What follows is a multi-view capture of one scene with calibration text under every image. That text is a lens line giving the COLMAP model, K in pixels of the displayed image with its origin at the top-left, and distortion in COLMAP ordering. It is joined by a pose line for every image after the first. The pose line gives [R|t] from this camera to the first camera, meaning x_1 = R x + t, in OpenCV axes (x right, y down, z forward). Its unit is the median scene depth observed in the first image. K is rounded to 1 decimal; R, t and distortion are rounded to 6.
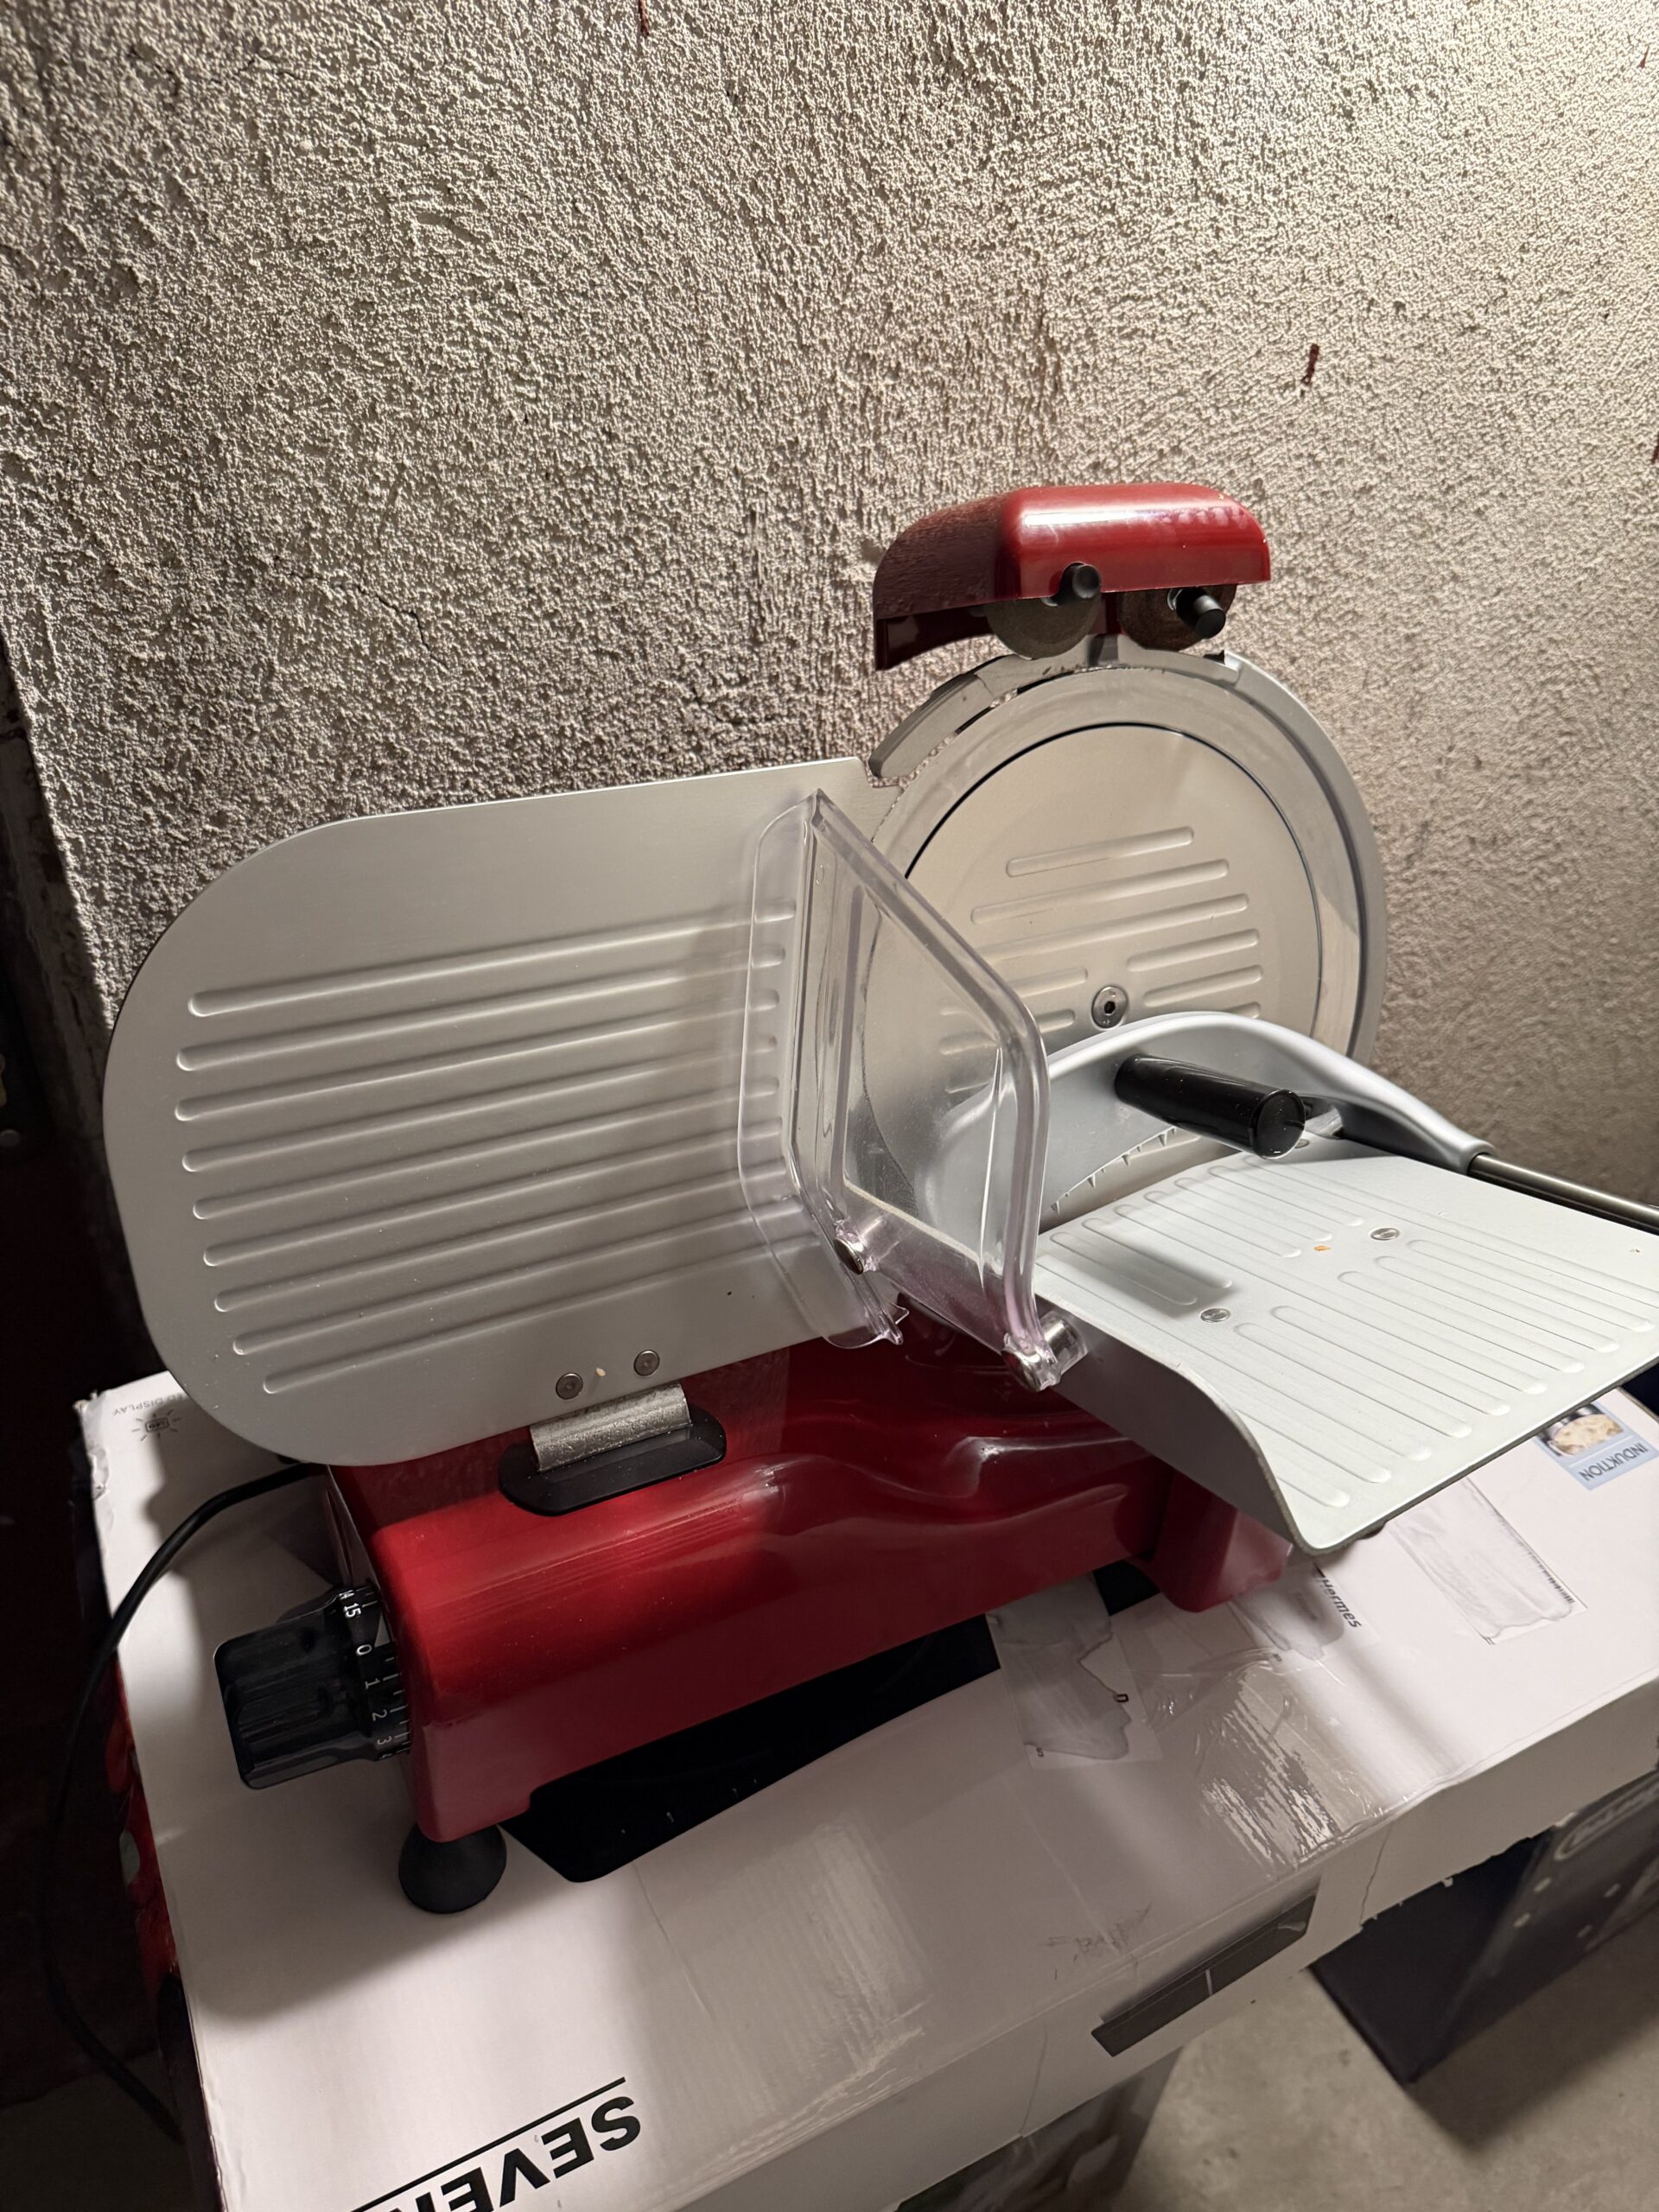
lens RADIAL K [[1597.4, 0, 838.5], [0, 1597.4, 1106.7], [0, 0, 1]] dist [-0.026073, 0.006055]
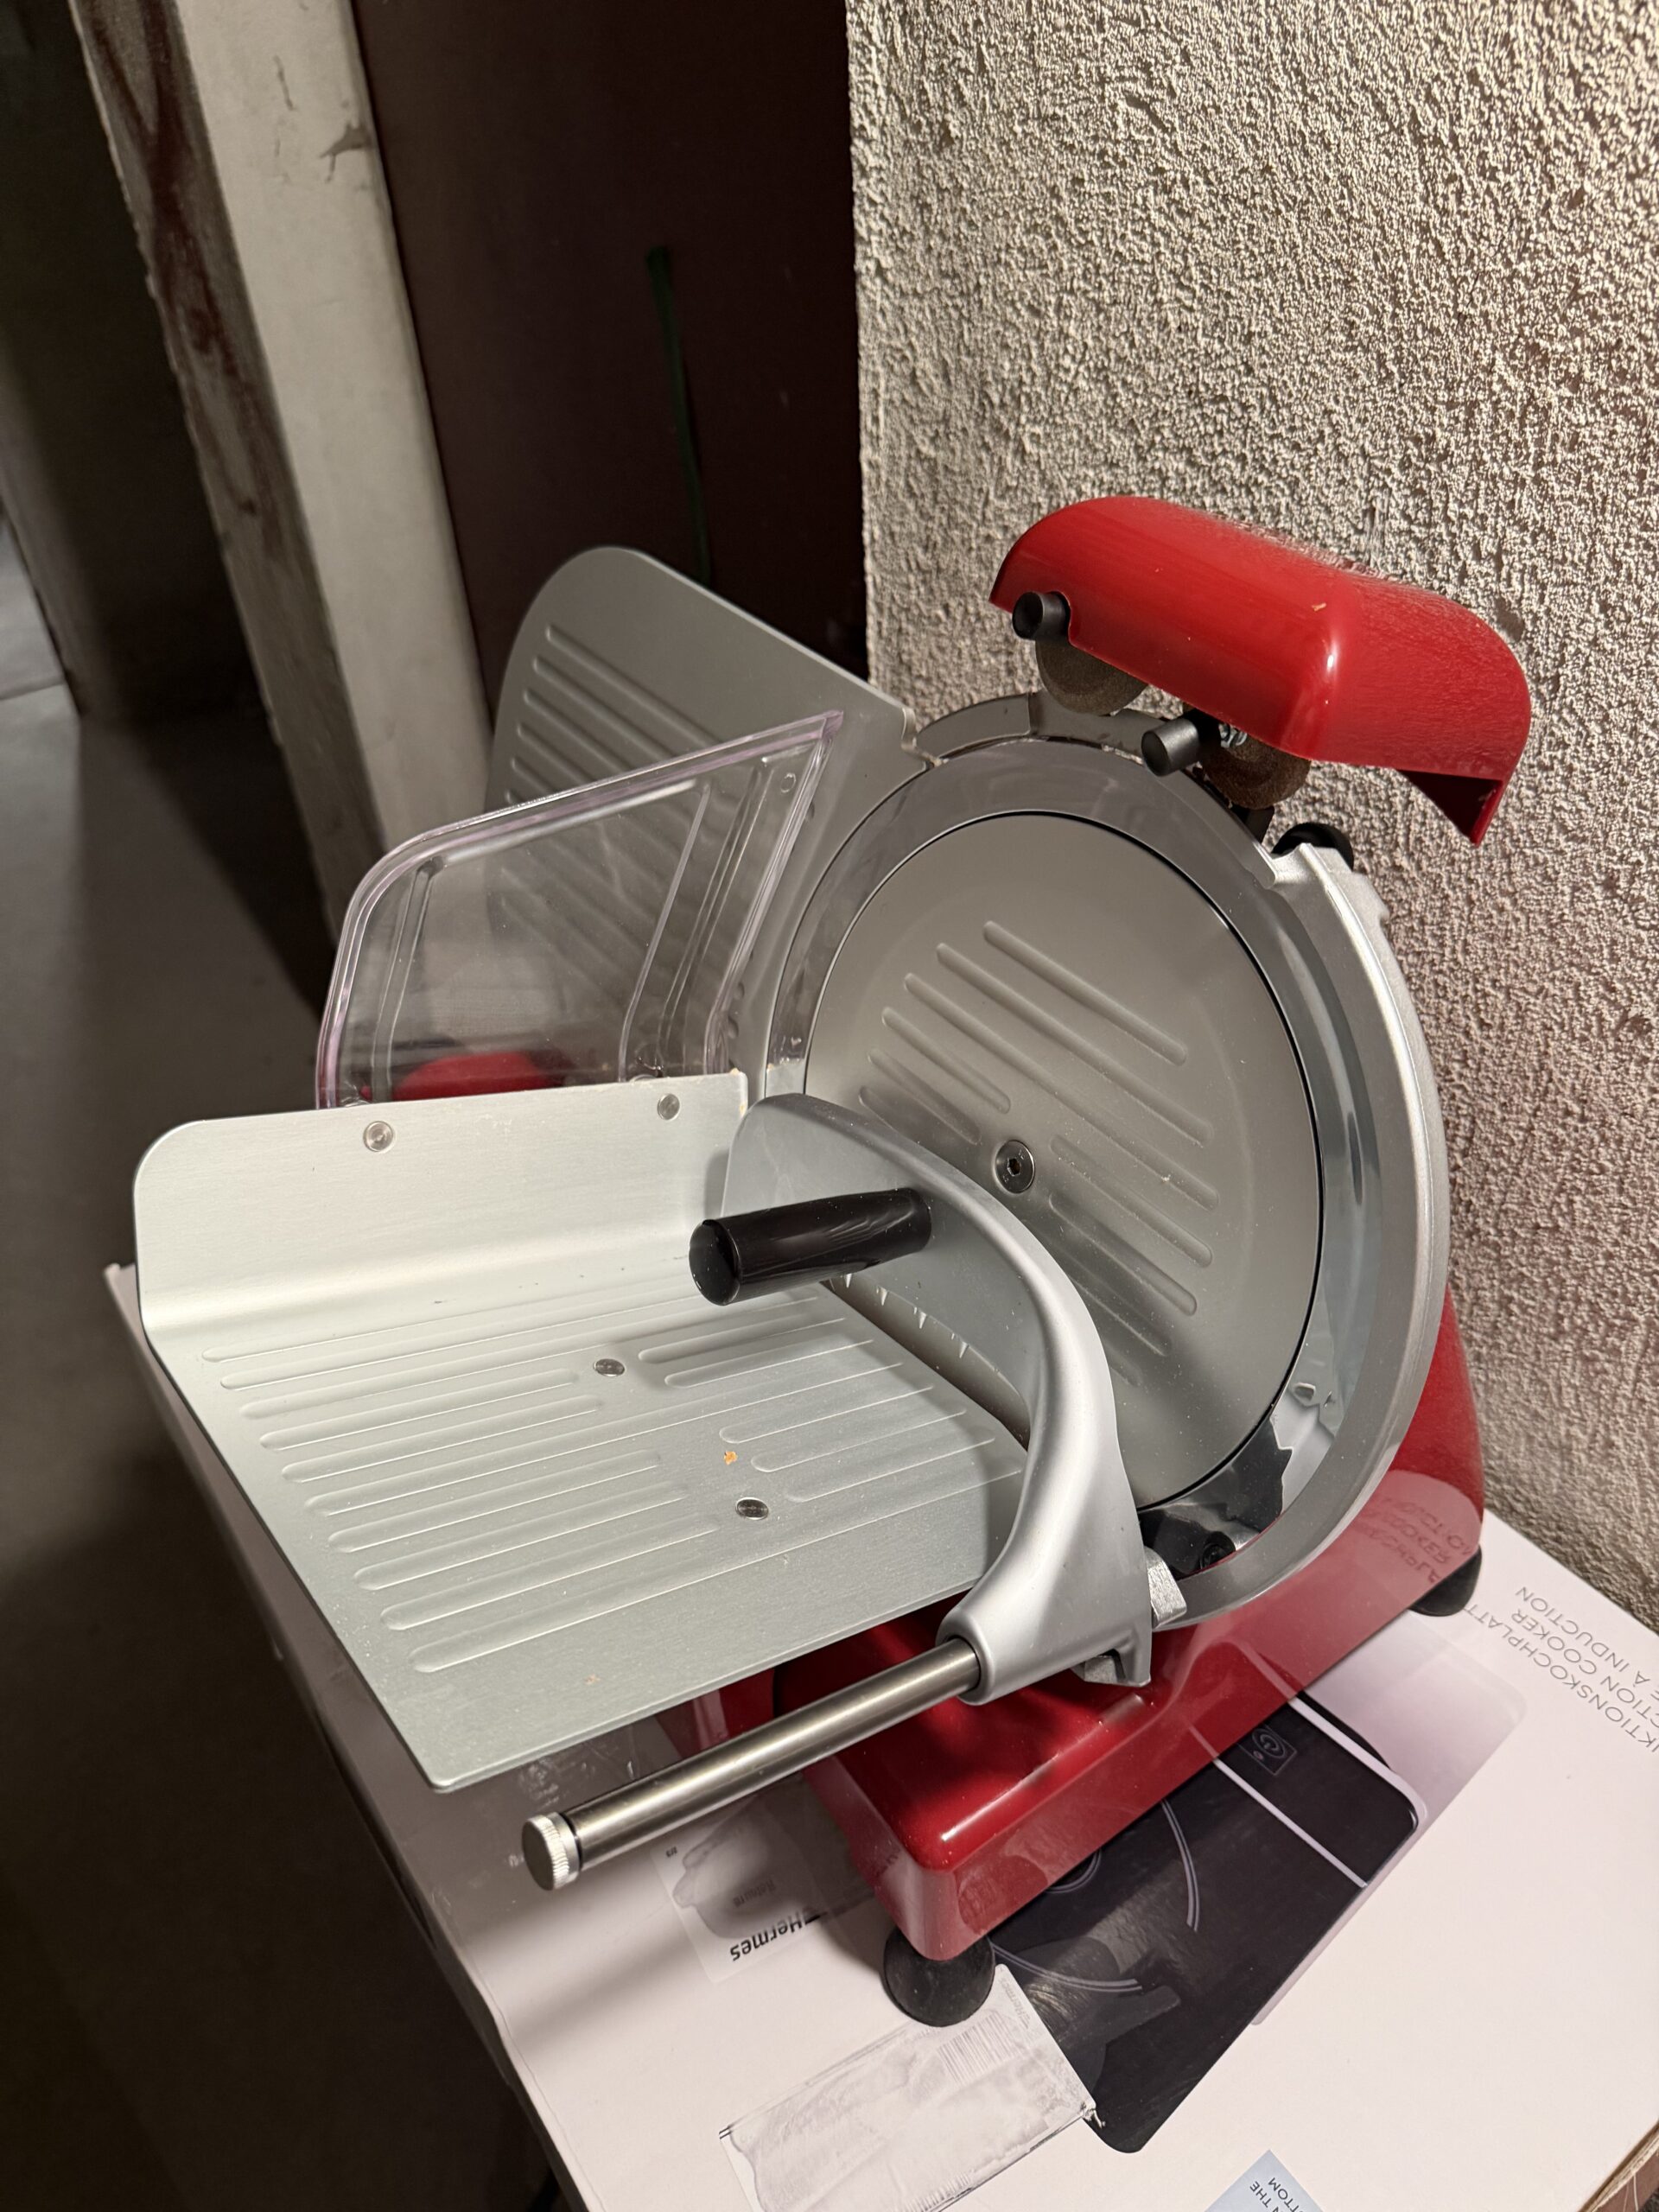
lens RADIAL K [[1597.4, 0, 837.3], [0, 1597.4, 1102.6], [0, 0, 1]] dist [-0.026073, 0.006055]
pose [[0.152234, 0.566506, -0.809874, 0.793787], [-0.531825, 0.737633, 0.416005, -0.373341], [0.833059, 0.367381, 0.413574, 0.603233]]
